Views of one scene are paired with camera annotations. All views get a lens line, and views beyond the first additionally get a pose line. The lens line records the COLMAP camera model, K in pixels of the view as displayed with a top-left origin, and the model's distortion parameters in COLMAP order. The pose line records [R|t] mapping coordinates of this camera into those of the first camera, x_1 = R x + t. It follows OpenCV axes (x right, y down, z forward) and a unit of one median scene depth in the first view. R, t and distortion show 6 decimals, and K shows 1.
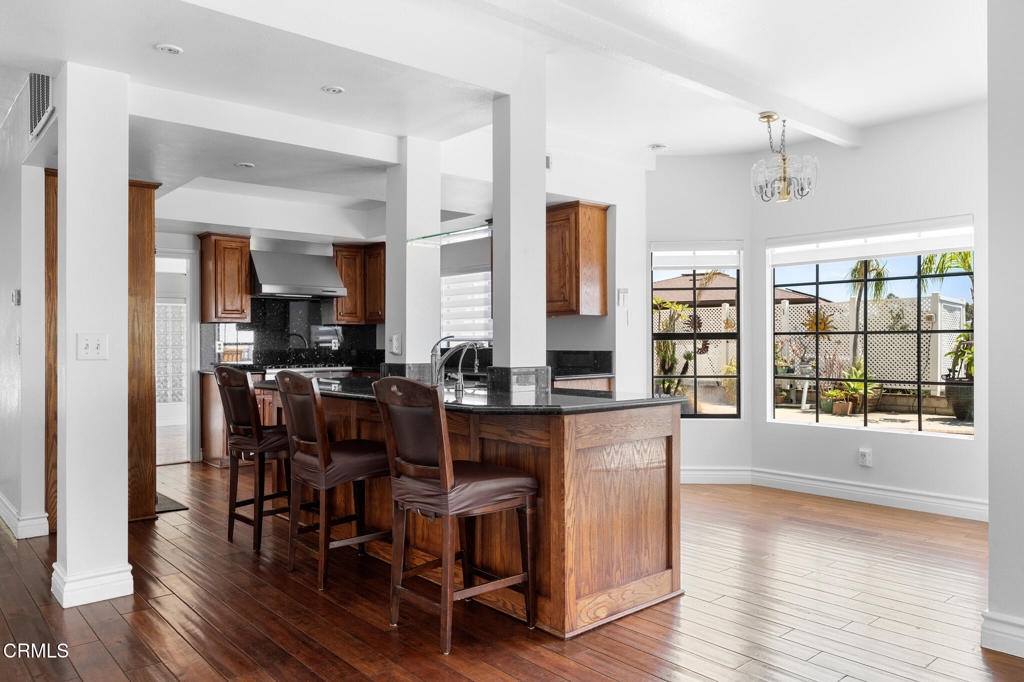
lens RADIAL K [[722.3, 0, 512.4], [0, 722.3, 338.7], [0, 0, 1]] dist [-0.004920, -0.000465]
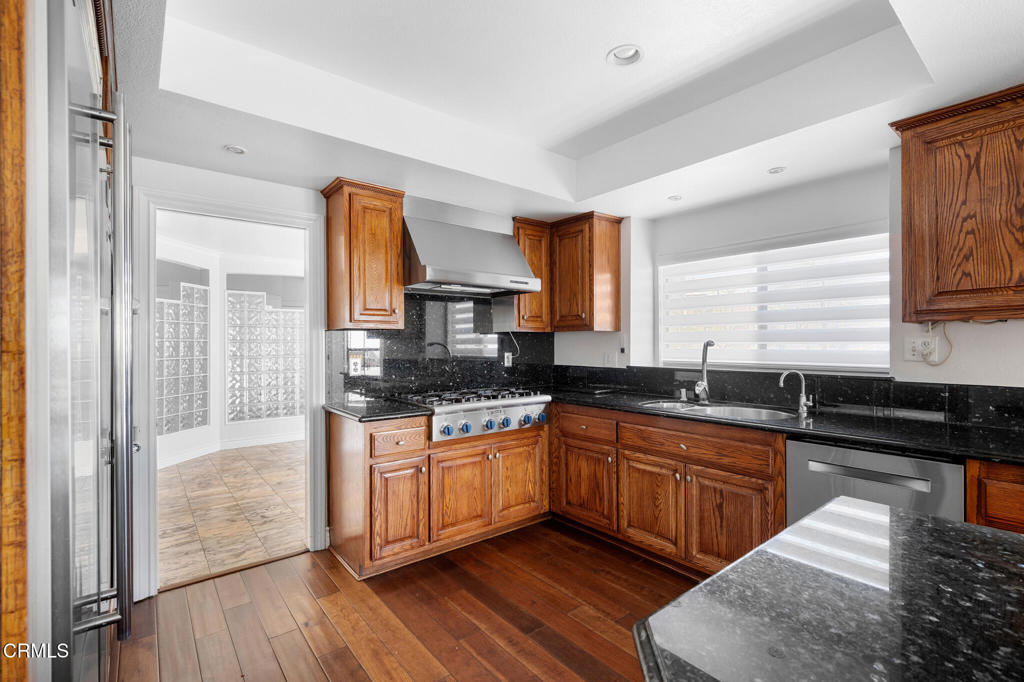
lens RADIAL K [[465.6, 0, 512.2], [0, 465.6, 342.8], [0, 0, 1]] dist [0.002033, -0.000265]
pose [[0.999221, 0.000299, -0.039463, -0.239940], [0.000047, 0.999961, 0.008779, -0.013812], [0.039464, -0.008774, 0.999182, 0.566690]]
